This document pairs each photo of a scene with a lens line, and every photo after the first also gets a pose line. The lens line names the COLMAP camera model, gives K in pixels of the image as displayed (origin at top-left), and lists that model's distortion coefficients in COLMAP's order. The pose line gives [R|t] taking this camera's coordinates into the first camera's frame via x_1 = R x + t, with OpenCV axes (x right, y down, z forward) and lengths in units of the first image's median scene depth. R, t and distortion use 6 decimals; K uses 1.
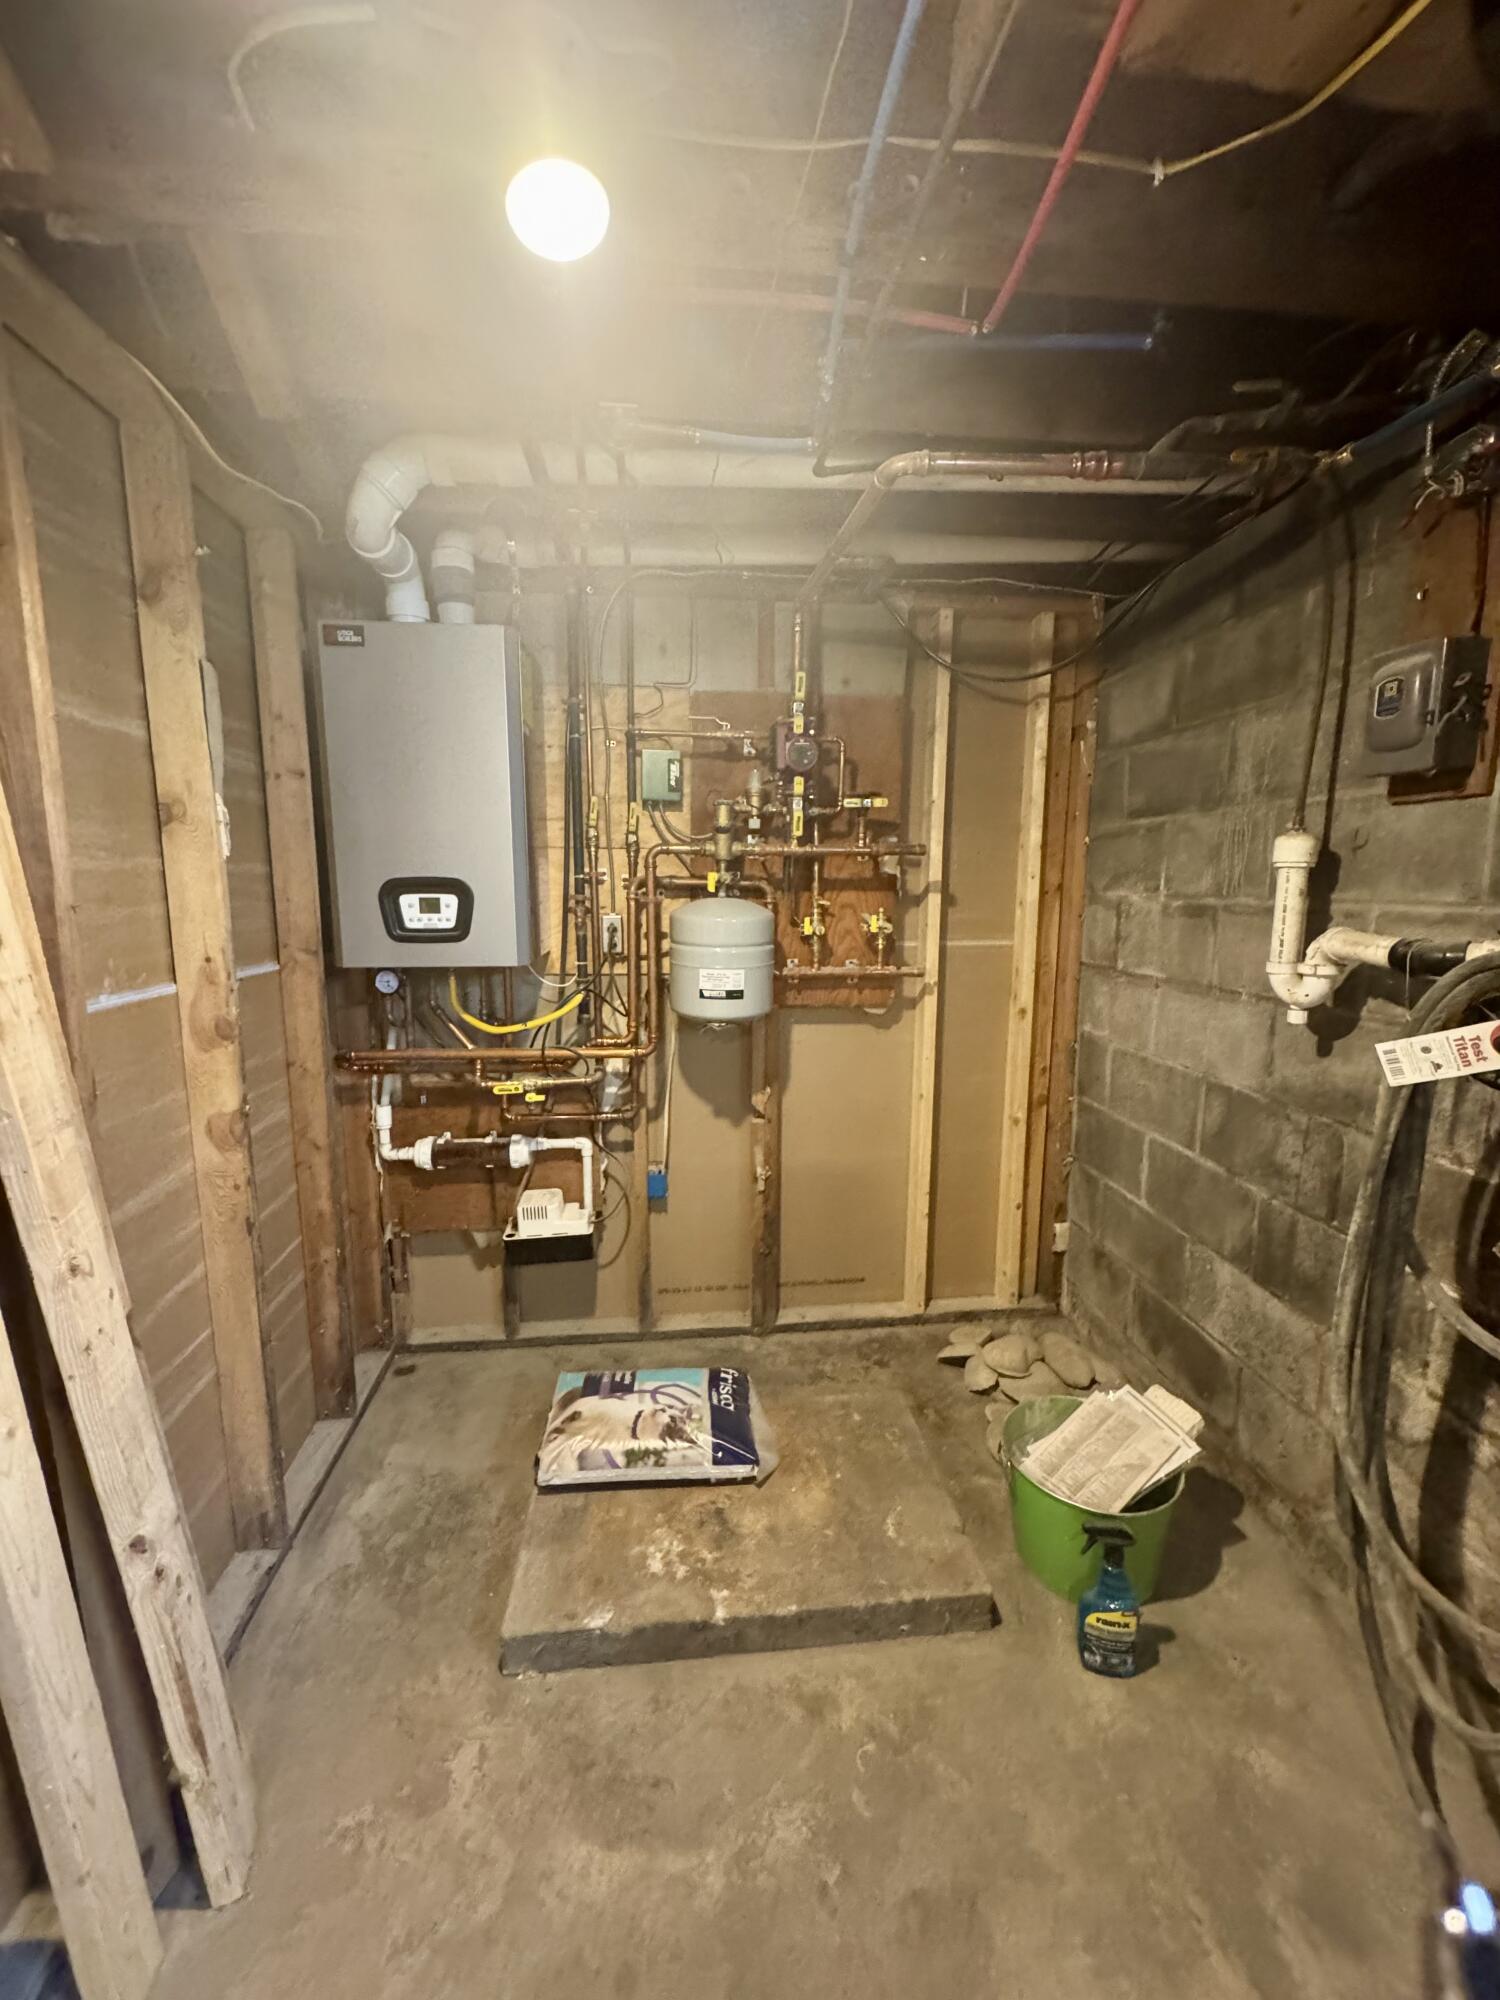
lens RADIAL K [[795.2, 0, 745.0], [0, 795.2, 997.4], [0, 0, 1]] dist [-0.003070, 0.000810]
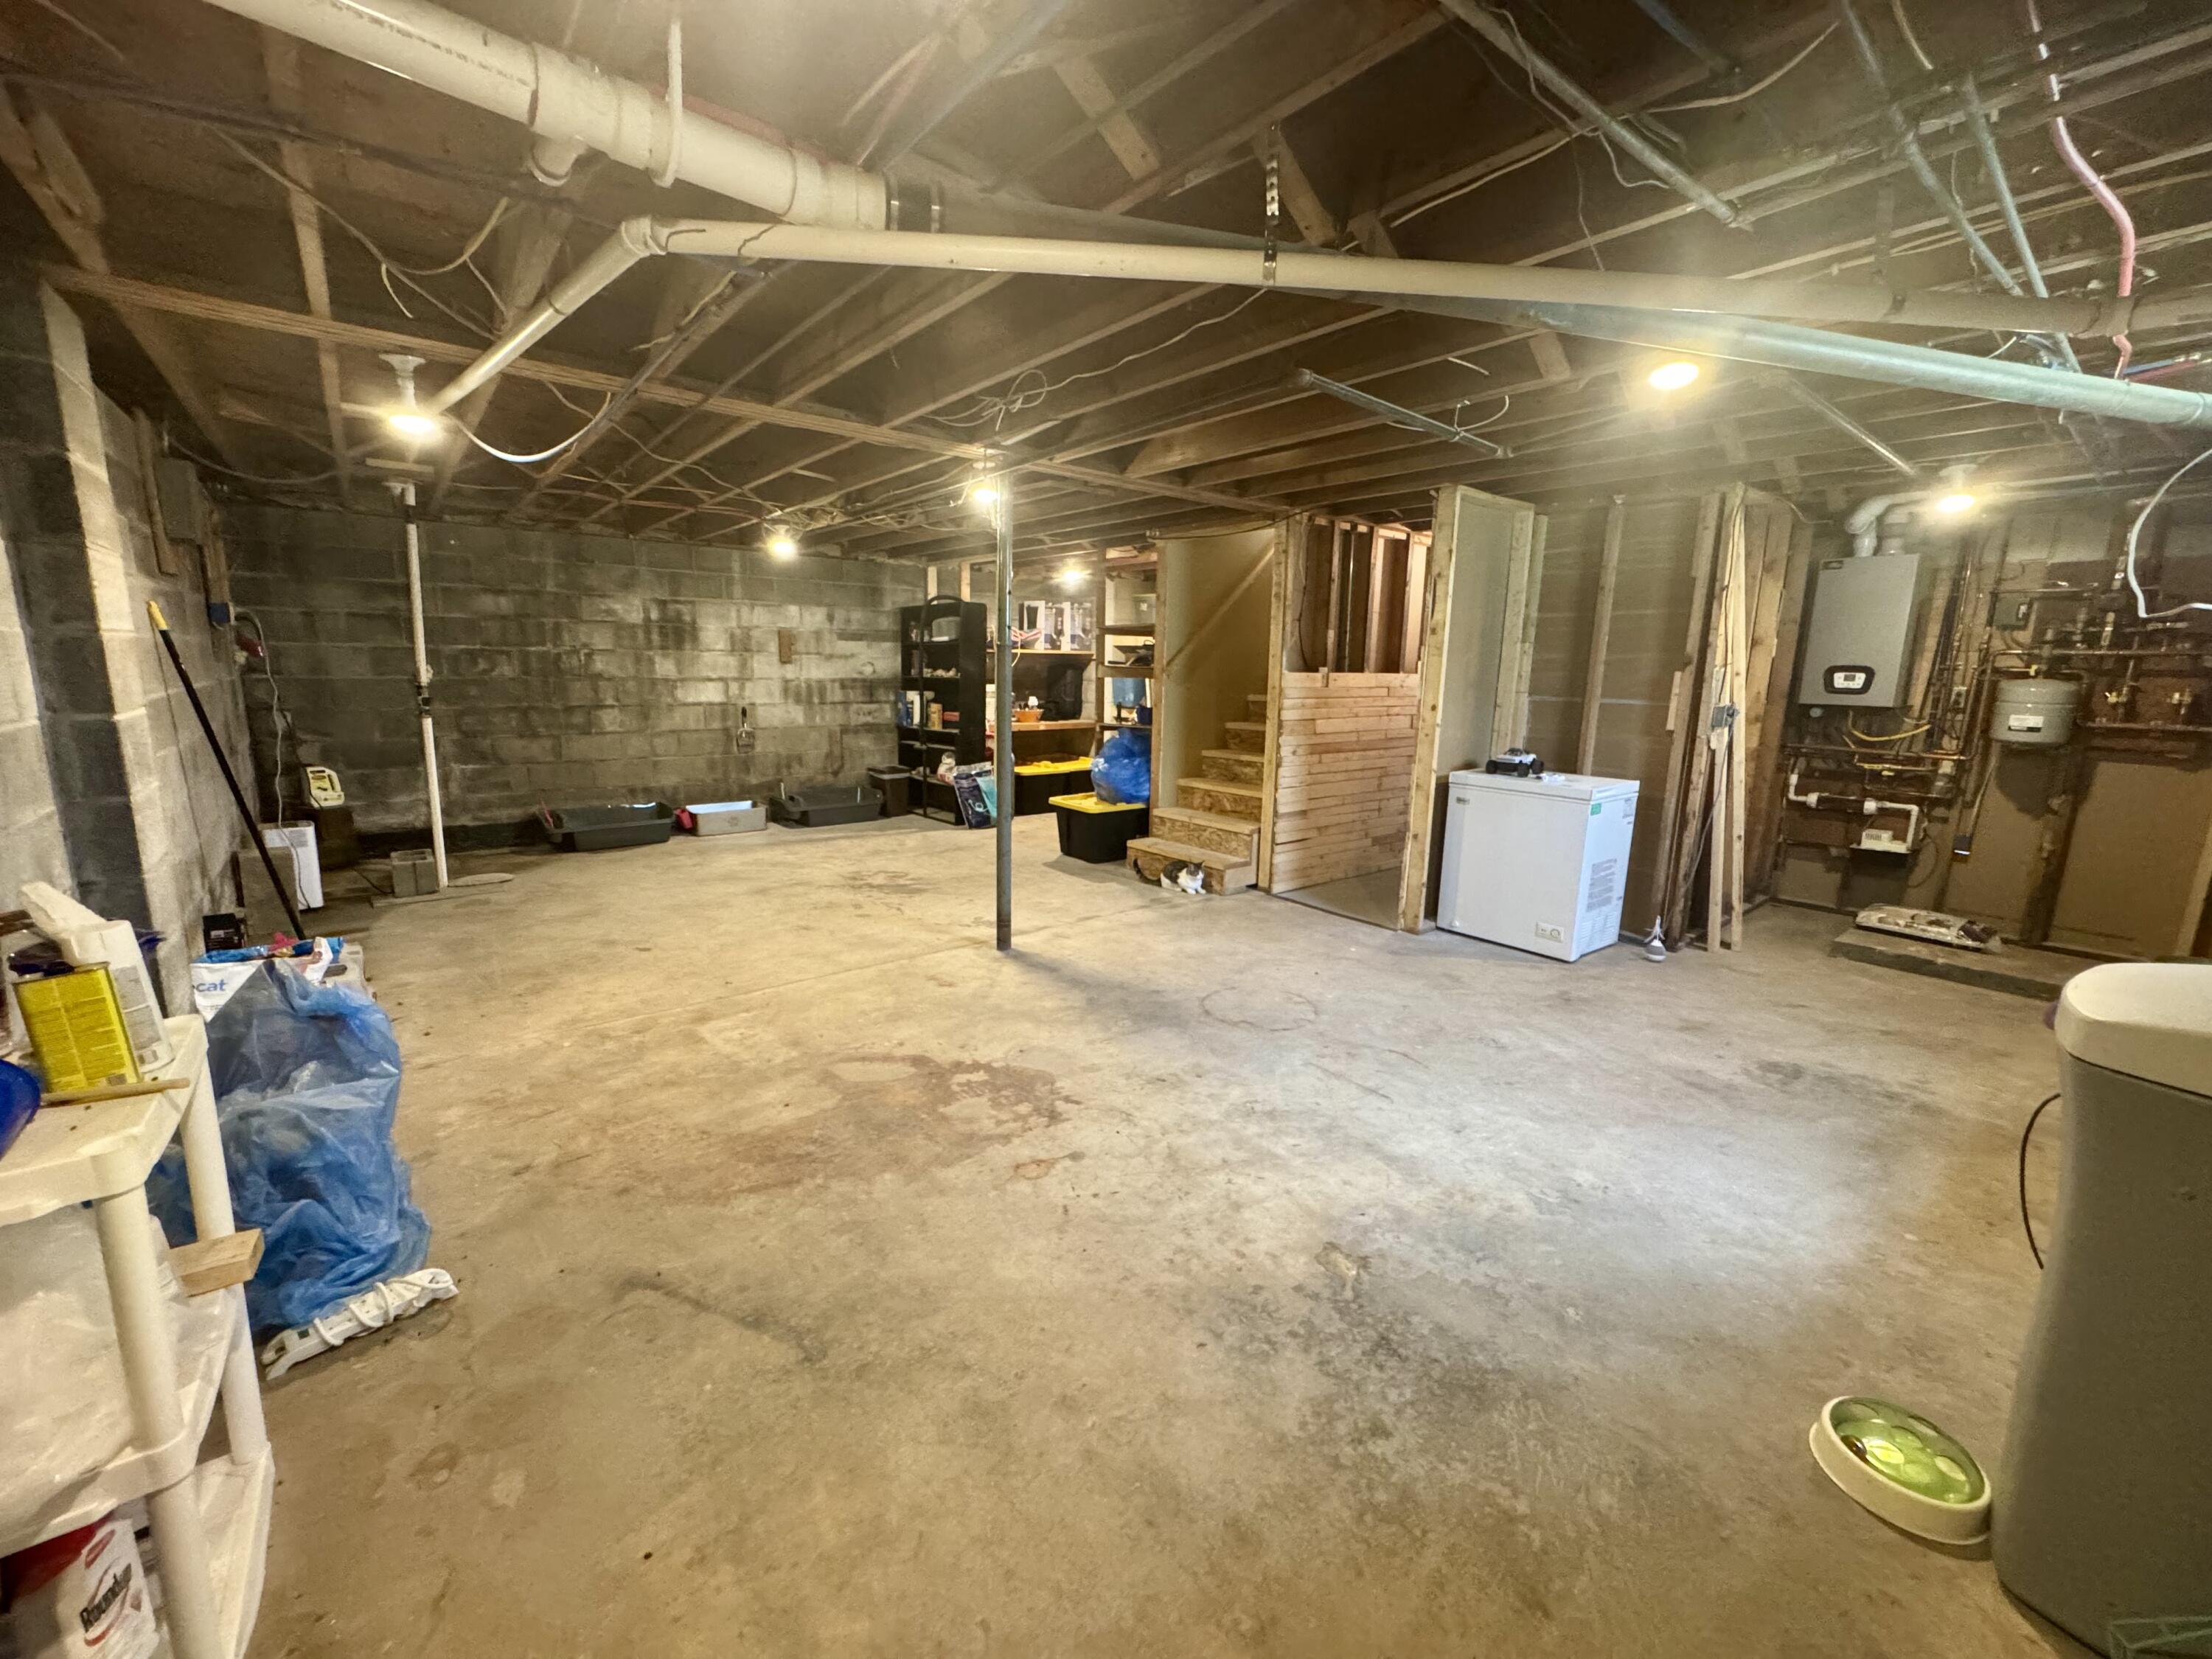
lens RADIAL K [[879.5, 0, 1116.5], [0, 879.5, 824.3], [0, 0, 1]] dist [-0.003070, 0.000810]
pose [[0.553325, 0.158056, -0.817832, 0.471087], [-0.140810, 0.985451, 0.095182, 0.295652], [0.820978, 0.062493, 0.567530, -1.773955]]
